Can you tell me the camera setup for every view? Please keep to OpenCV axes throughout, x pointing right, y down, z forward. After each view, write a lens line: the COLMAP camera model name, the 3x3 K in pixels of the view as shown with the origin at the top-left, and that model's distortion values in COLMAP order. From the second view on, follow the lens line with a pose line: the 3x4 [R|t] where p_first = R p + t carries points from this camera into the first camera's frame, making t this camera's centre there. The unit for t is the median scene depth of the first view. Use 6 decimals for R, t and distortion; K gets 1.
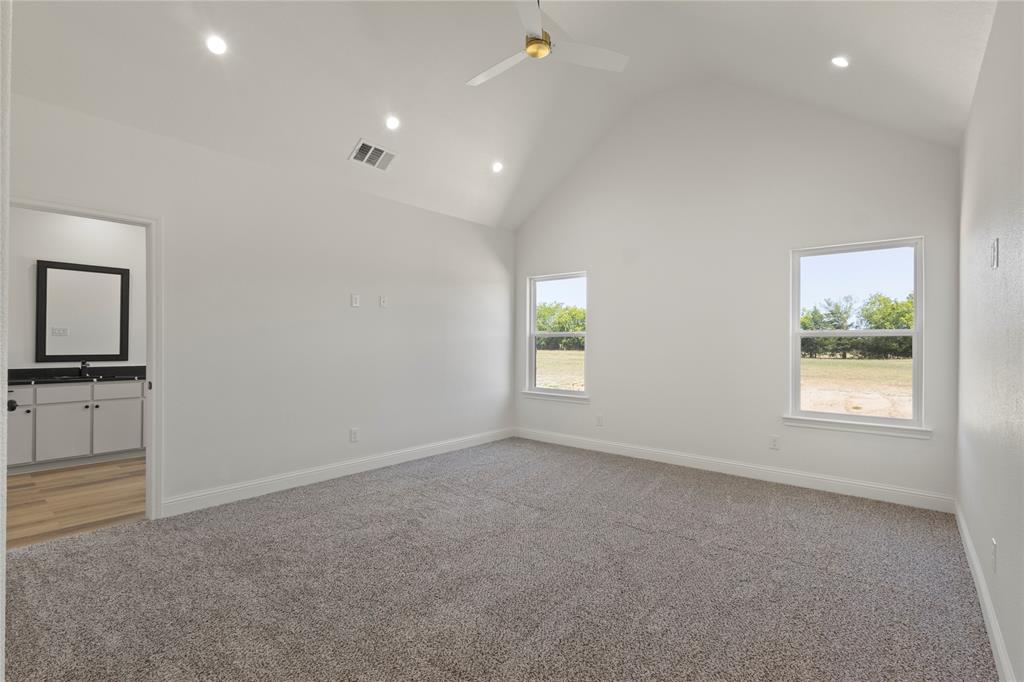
lens RADIAL K [[478.8, 0, 511.0], [0, 478.8, 333.6], [0, 0, 1]] dist [0.002194, 0.001046]
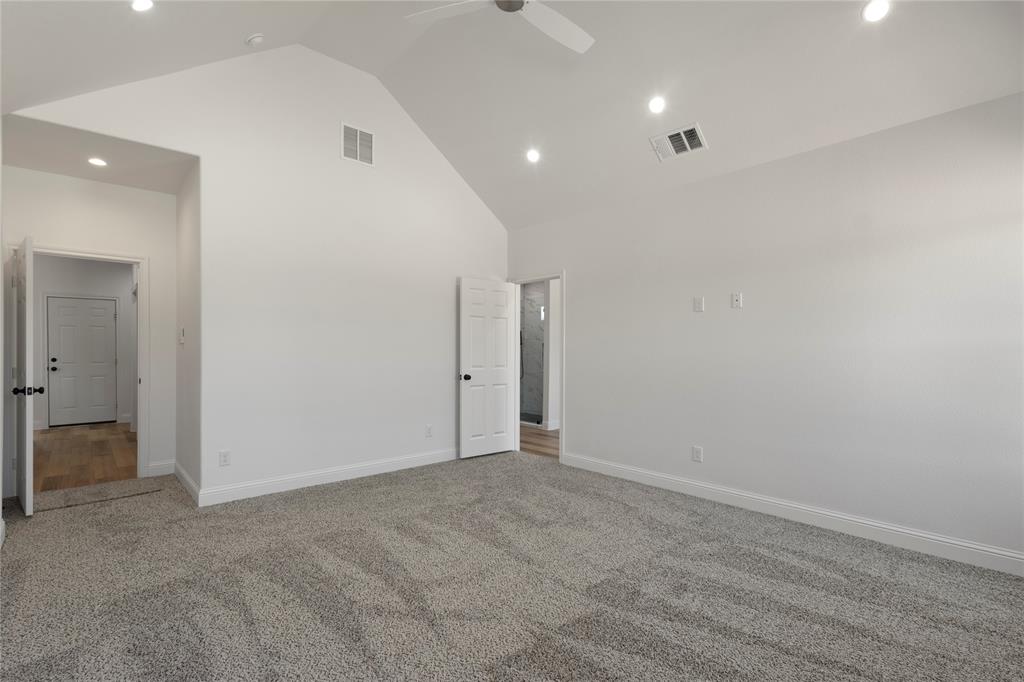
lens RADIAL K [[478.8, 0, 514.0], [0, 478.8, 346.9], [0, 0, 1]] dist [0.002194, 0.001046]
pose [[-0.144434, -0.019125, -0.989330, 0.903985], [0.005936, 0.999778, -0.020194, 0.040048], [0.989497, -0.008789, -0.144289, 1.158903]]
